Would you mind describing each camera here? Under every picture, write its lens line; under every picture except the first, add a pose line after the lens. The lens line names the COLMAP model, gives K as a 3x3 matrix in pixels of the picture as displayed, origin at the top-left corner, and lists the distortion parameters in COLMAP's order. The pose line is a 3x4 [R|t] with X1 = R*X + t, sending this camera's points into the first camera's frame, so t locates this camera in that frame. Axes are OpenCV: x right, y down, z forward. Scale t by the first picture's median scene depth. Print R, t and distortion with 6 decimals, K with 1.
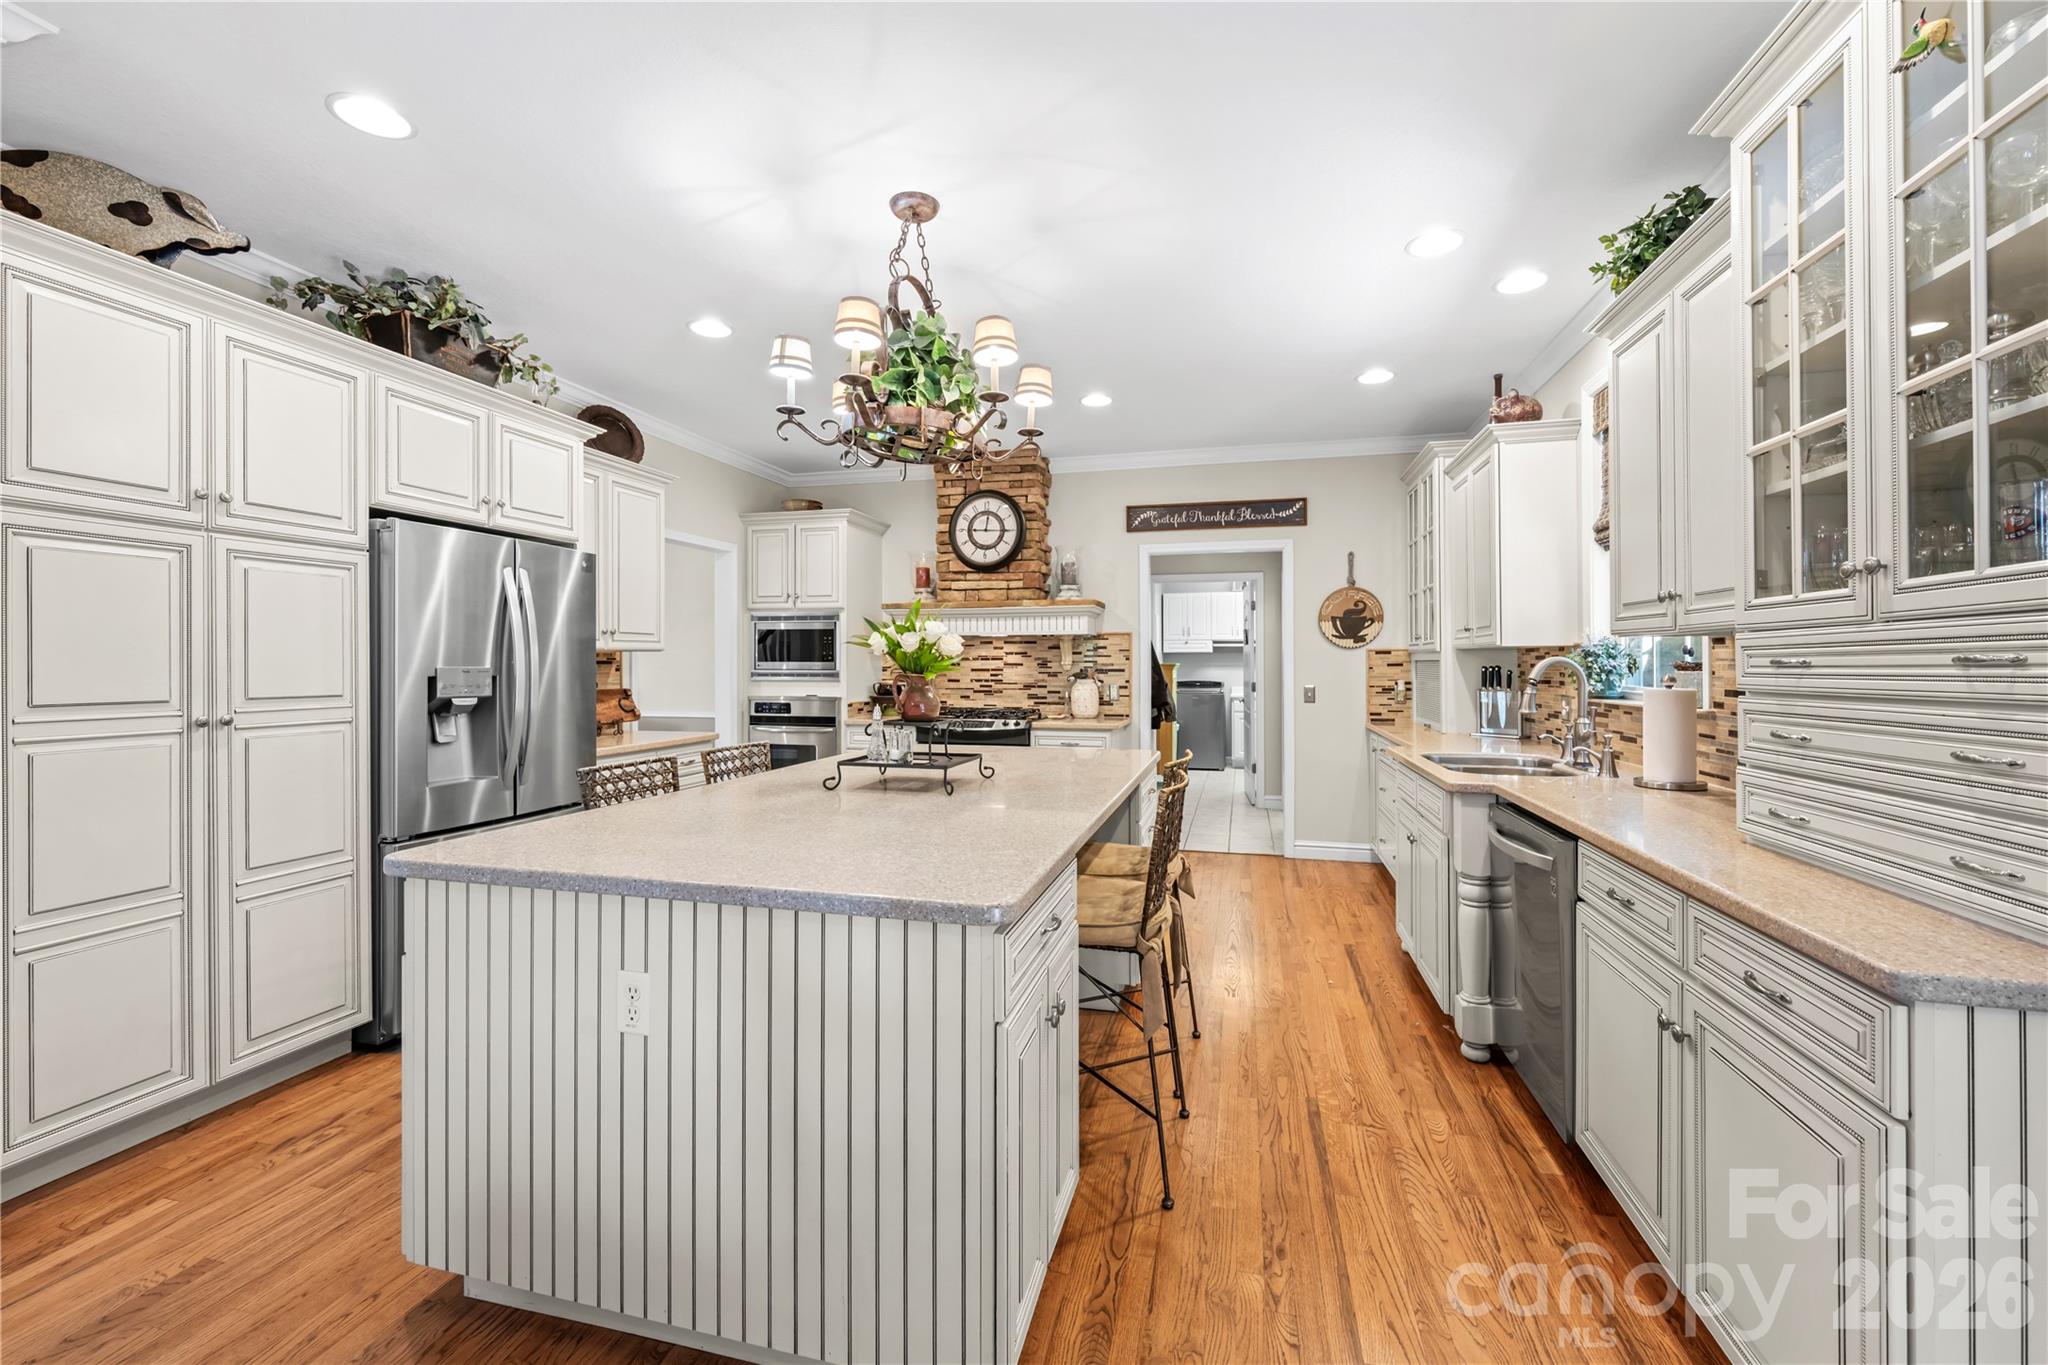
lens RADIAL K [[855.0, 0, 1023.1], [0, 855.0, 652.9], [0, 0, 1]] dist [-0.004018, -0.001700]
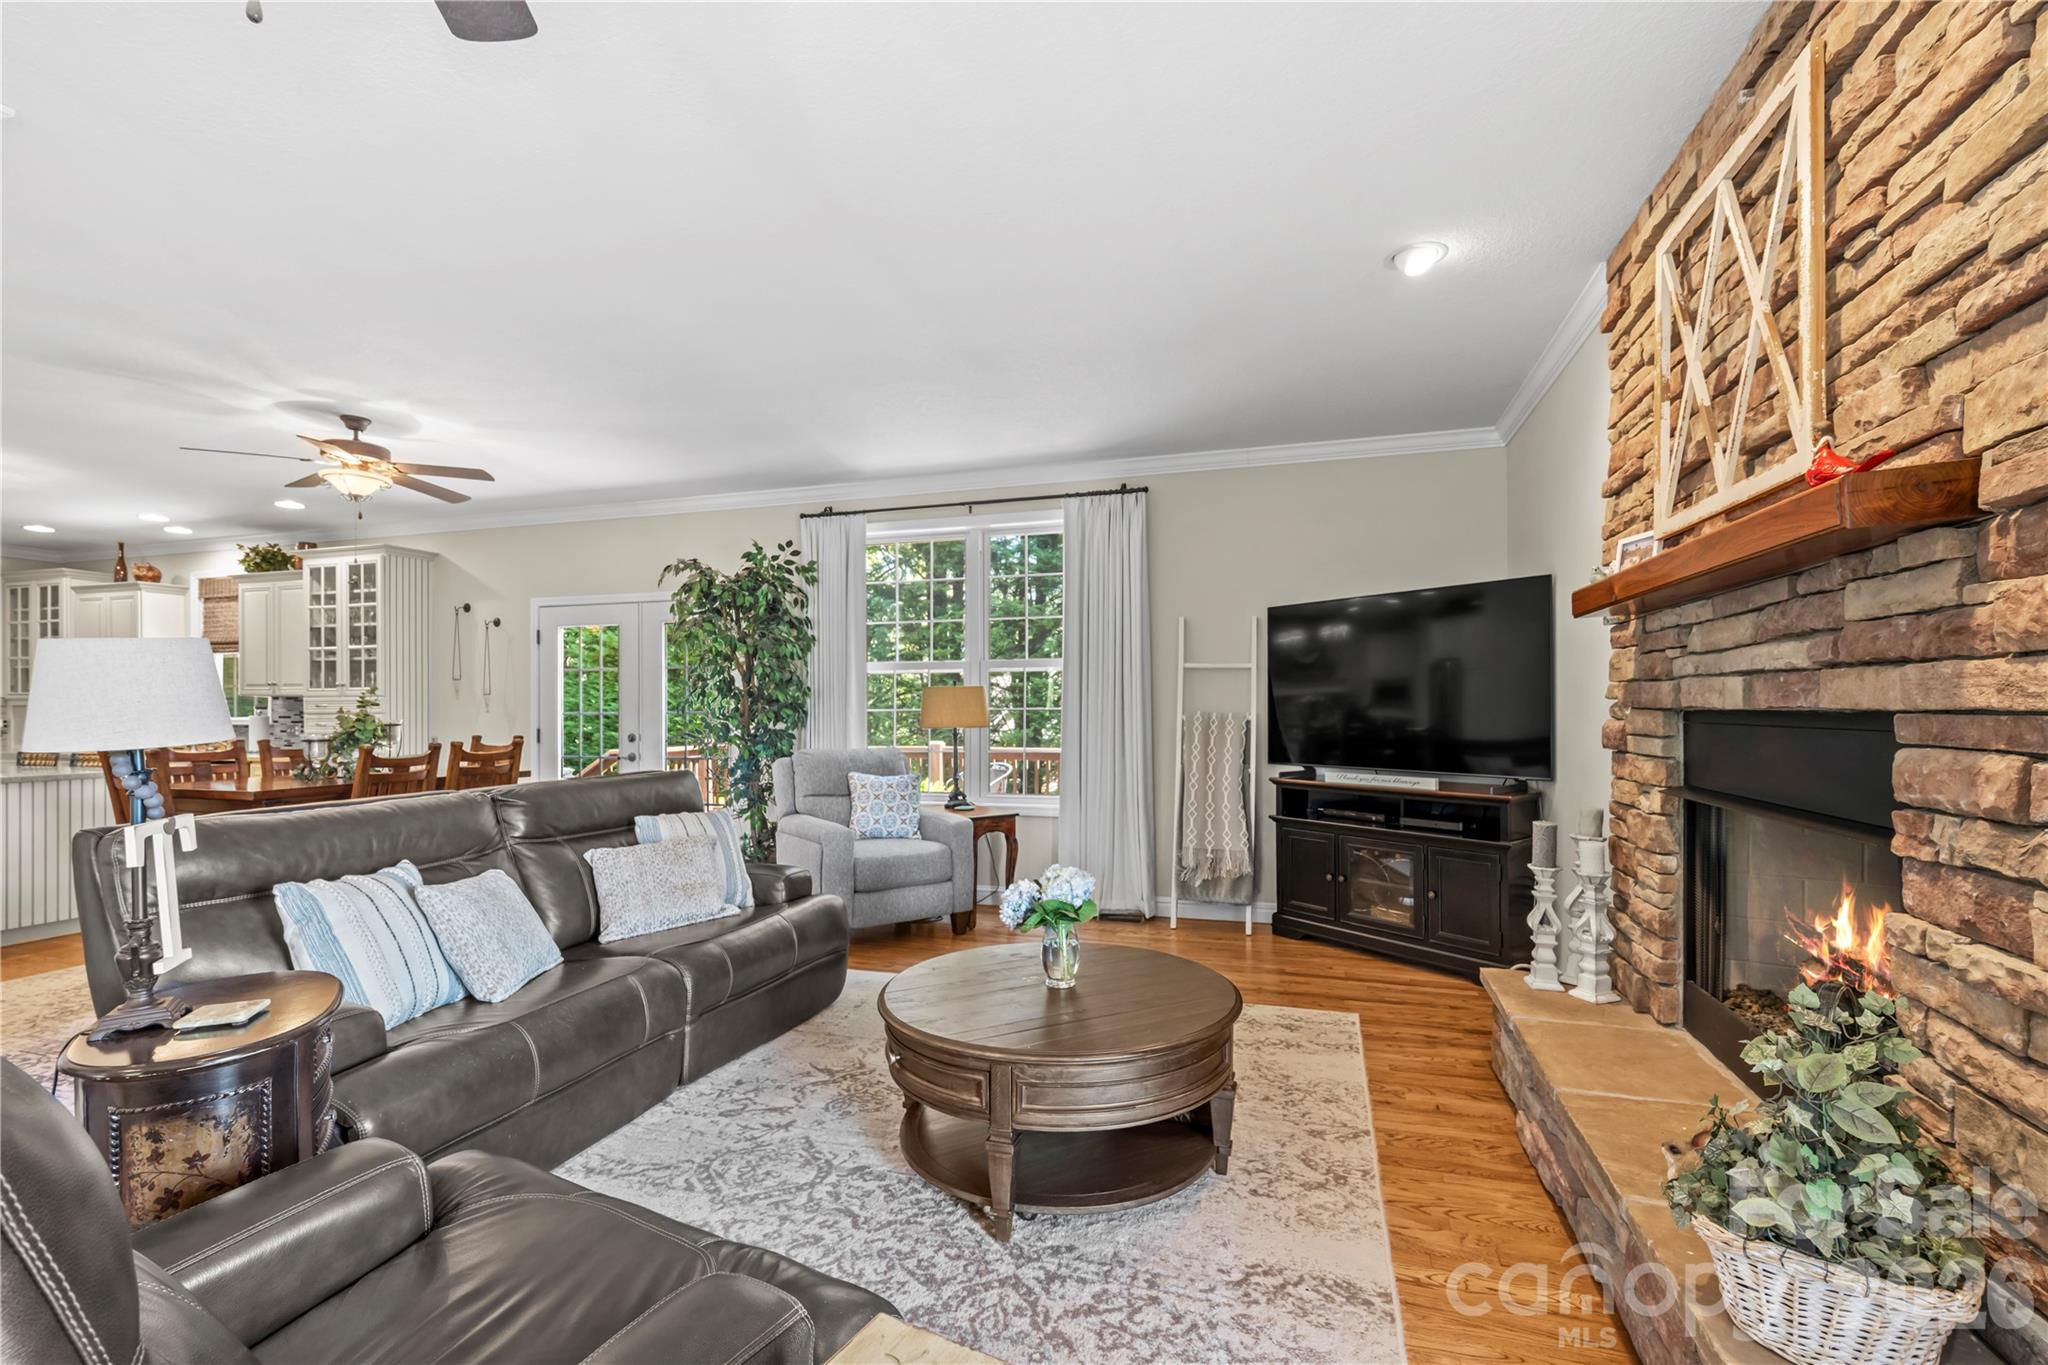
lens RADIAL K [[855.0, 0, 1026.8], [0, 855.0, 707.4], [0, 0, 1]] dist [-0.004018, -0.001700]
pose [[0.029350, 0.000656, 0.999569, -0.849393], [-0.009966, 0.999950, -0.000364, -0.002772], [-0.999520, -0.009951, 0.029355, -0.687427]]
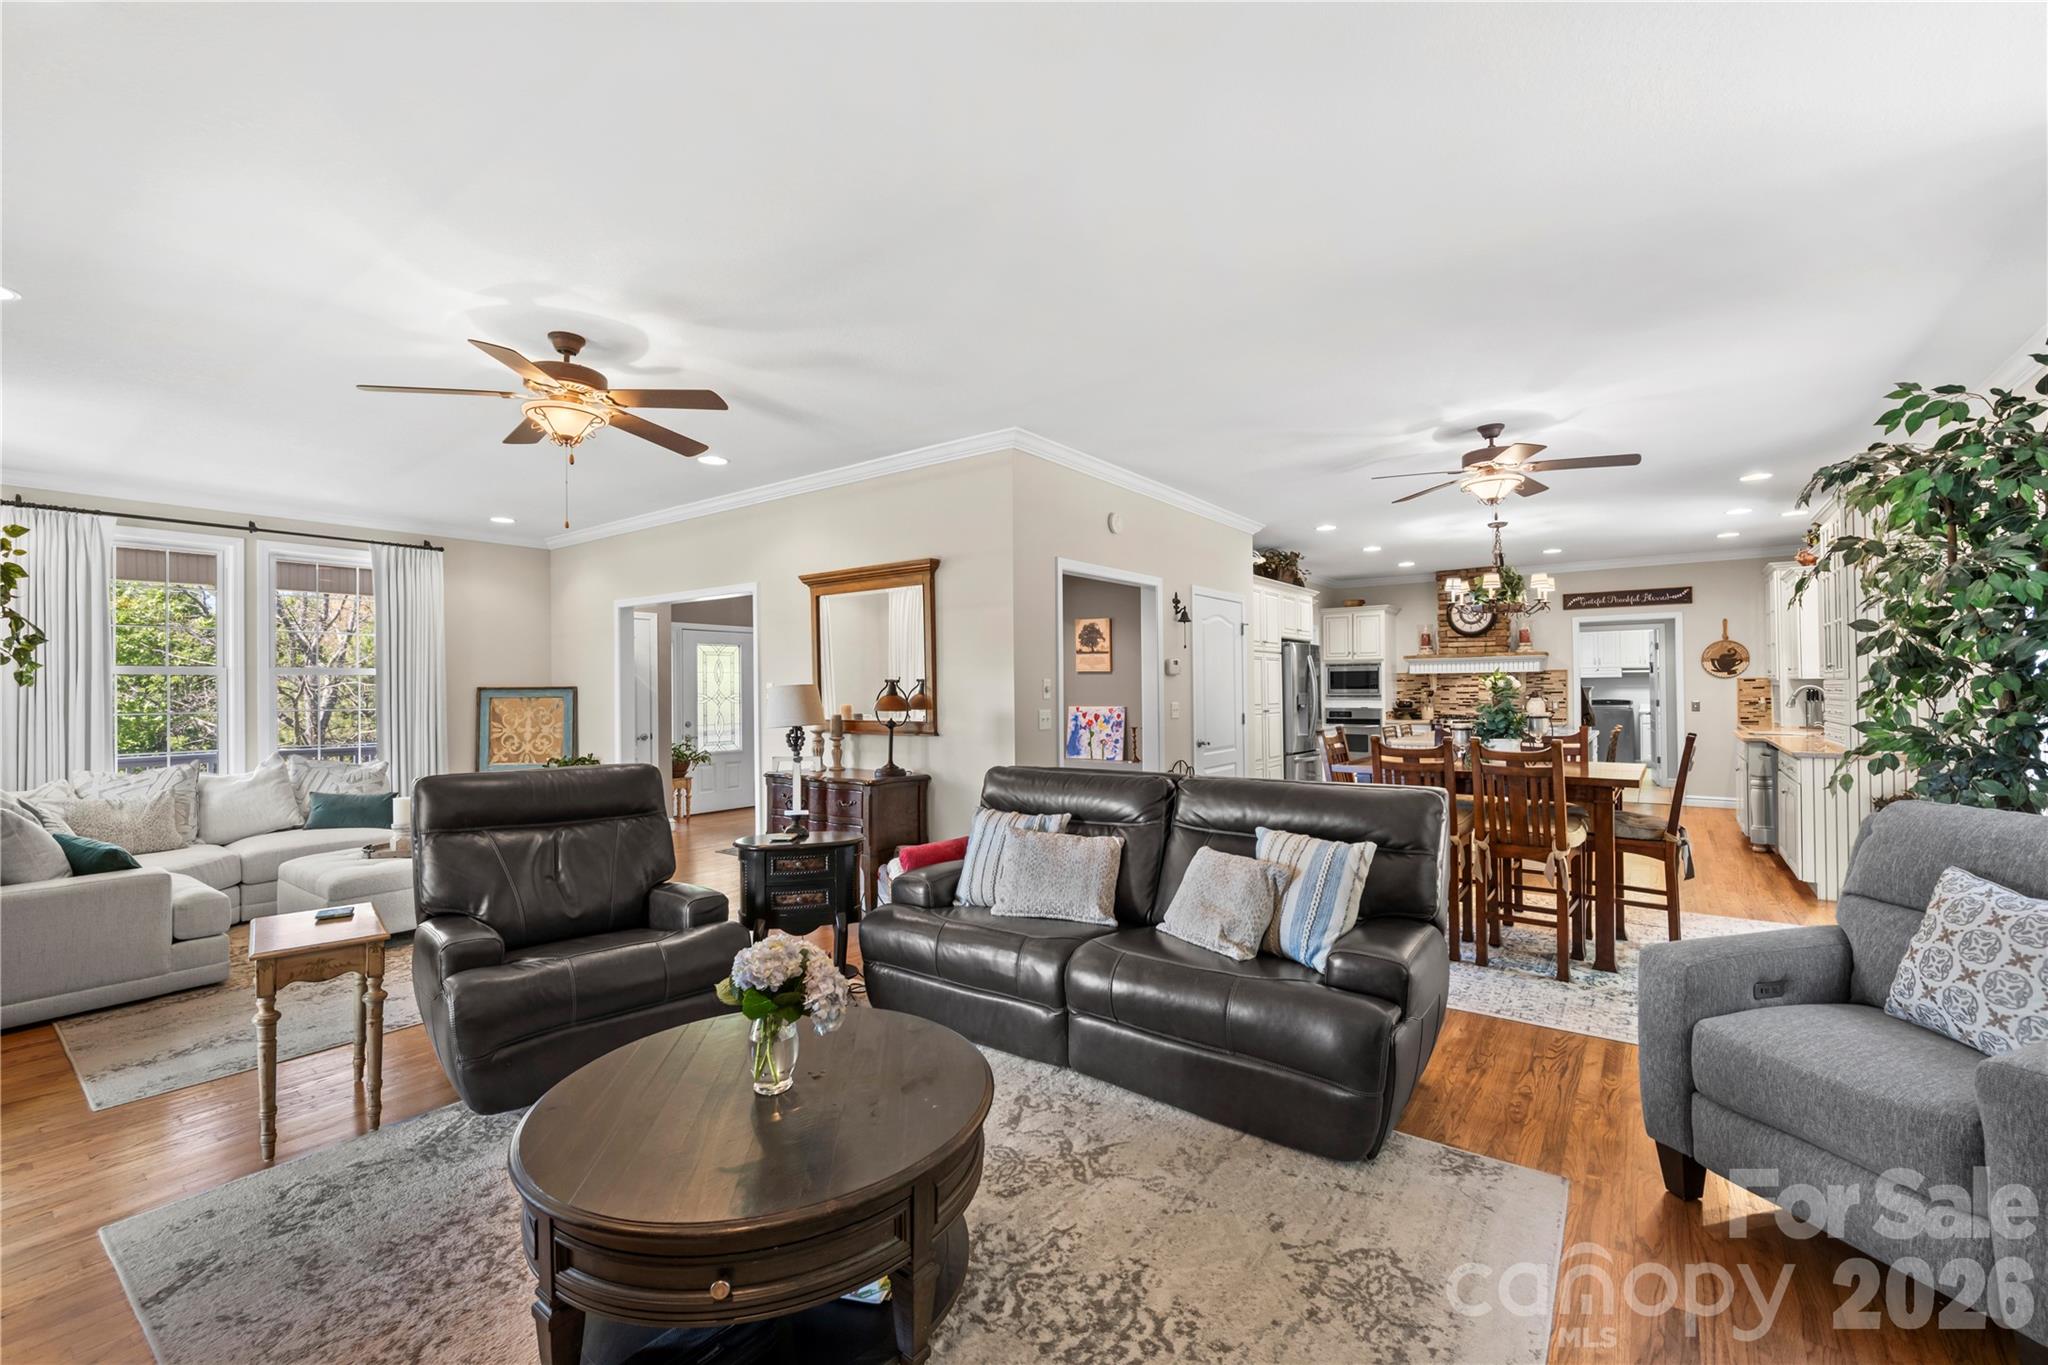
lens RADIAL K [[855.0, 0, 1030.8], [0, 855.0, 682.0], [0, 0, 1]] dist [-0.004018, -0.001700]
pose [[0.927785, -0.012146, -0.372918, -0.229706], [0.015040, 0.999875, 0.004852, -0.024509], [0.372812, -0.010110, 0.927852, -0.960082]]
